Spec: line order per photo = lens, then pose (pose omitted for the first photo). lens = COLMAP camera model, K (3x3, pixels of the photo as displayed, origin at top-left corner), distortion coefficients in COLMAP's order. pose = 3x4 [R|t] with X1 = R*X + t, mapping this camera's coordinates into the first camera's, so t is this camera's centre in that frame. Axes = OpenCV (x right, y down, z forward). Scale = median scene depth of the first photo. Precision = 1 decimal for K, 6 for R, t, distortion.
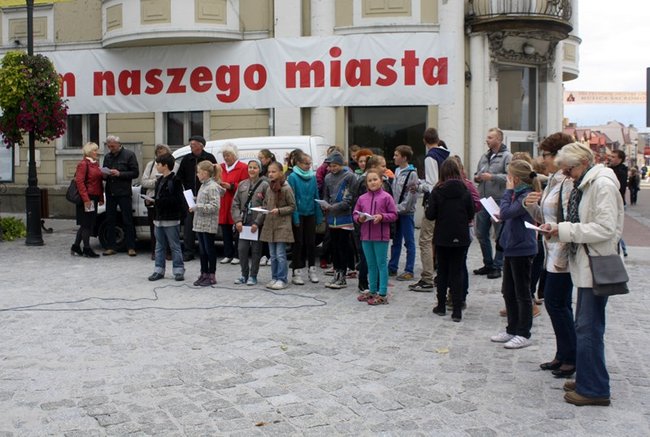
lens RADIAL K [[741.1, 0, 323.1], [0, 741.1, 216.8], [0, 0, 1]] dist [-0.080667, 0.000000]
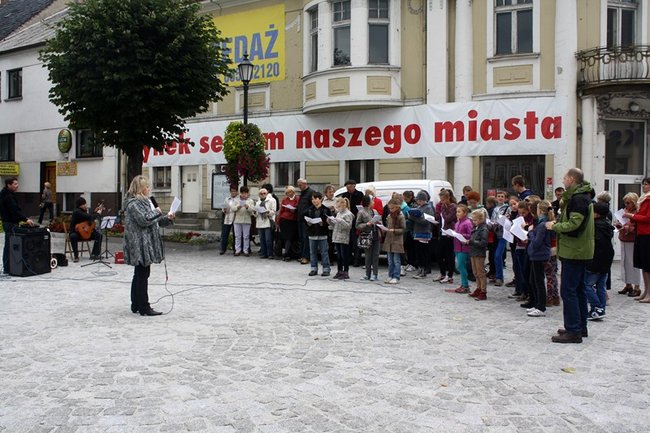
lens RADIAL K [[619.8, 0, 326.2], [0, 619.8, 218.1], [0, 0, 1]] dist [-0.010139, 0.000000]
pose [[0.960173, 0.020016, -0.278690, 0.079011], [-0.031620, 0.998807, -0.037205, 0.007854], [0.277613, 0.044536, 0.959660, -0.109334]]
